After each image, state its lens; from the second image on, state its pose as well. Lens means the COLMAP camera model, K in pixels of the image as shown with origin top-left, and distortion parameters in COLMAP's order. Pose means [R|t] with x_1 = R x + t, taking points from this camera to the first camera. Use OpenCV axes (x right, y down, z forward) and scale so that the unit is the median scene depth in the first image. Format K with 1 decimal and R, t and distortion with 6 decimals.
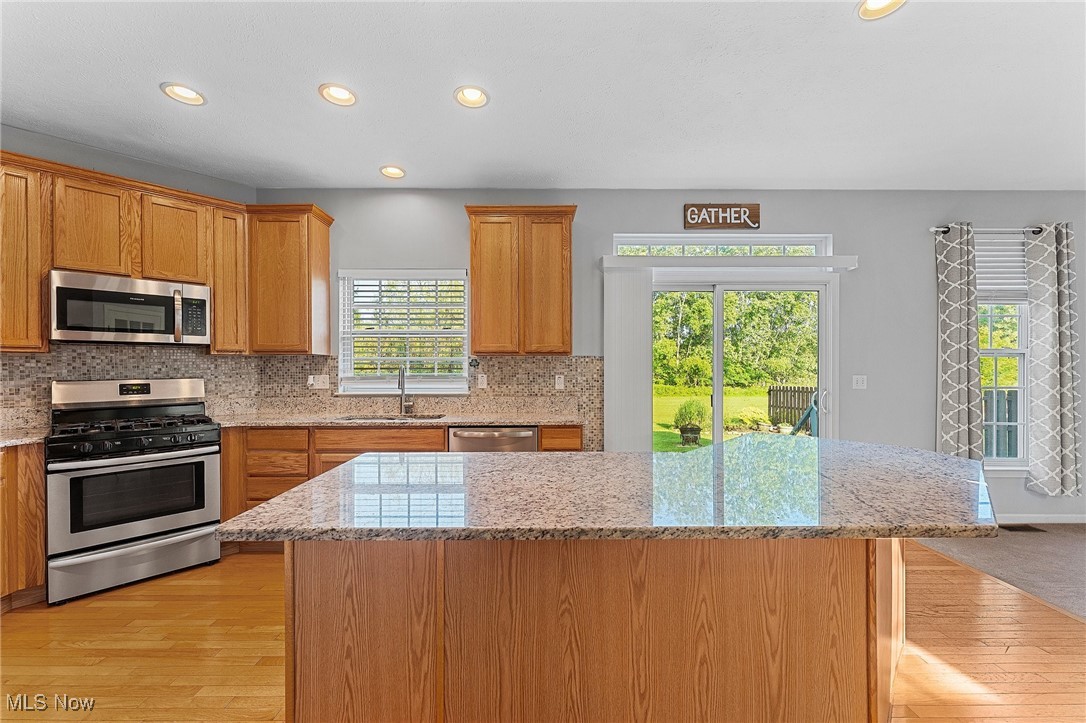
lens RADIAL K [[432.2, 0, 534.3], [0, 432.2, 371.1], [0, 0, 1]] dist [0.000215, 0.000003]
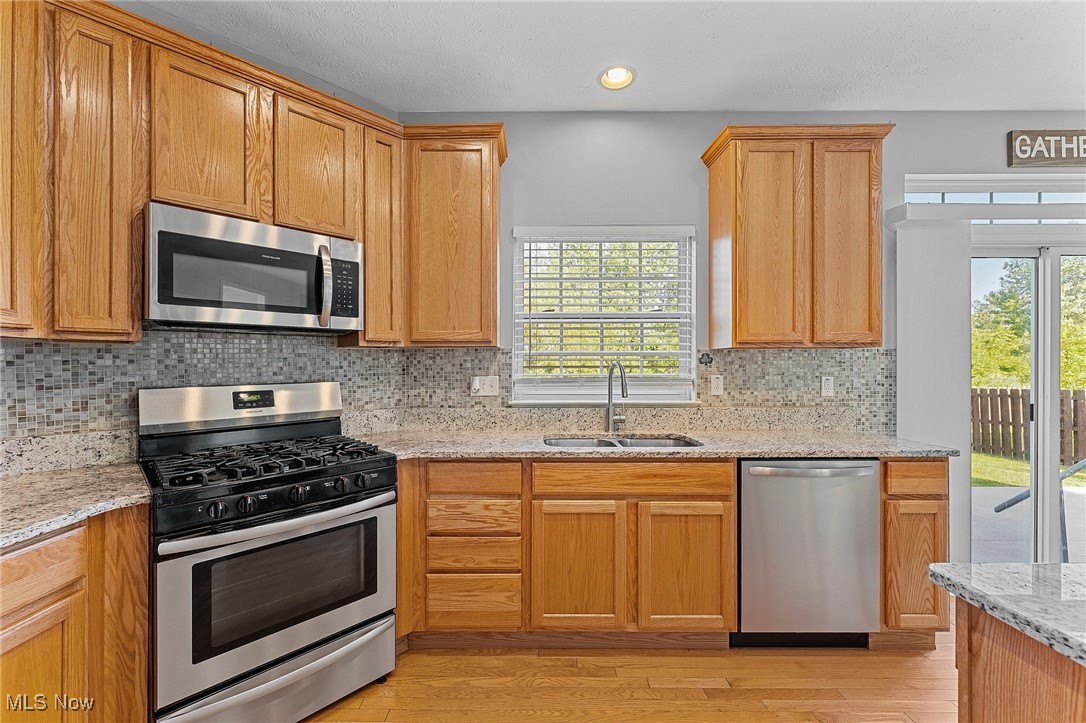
lens RADIAL K [[438.8, 0, 532.7], [0, 438.8, 363.2], [0, 0, 1]] dist [0.000928, 0.000211]
pose [[0.999947, 0.000091, -0.010316, -0.455970], [-0.000167, 0.999973, -0.007366, -0.007296], [0.010315, 0.007367, 0.999920, 0.315204]]
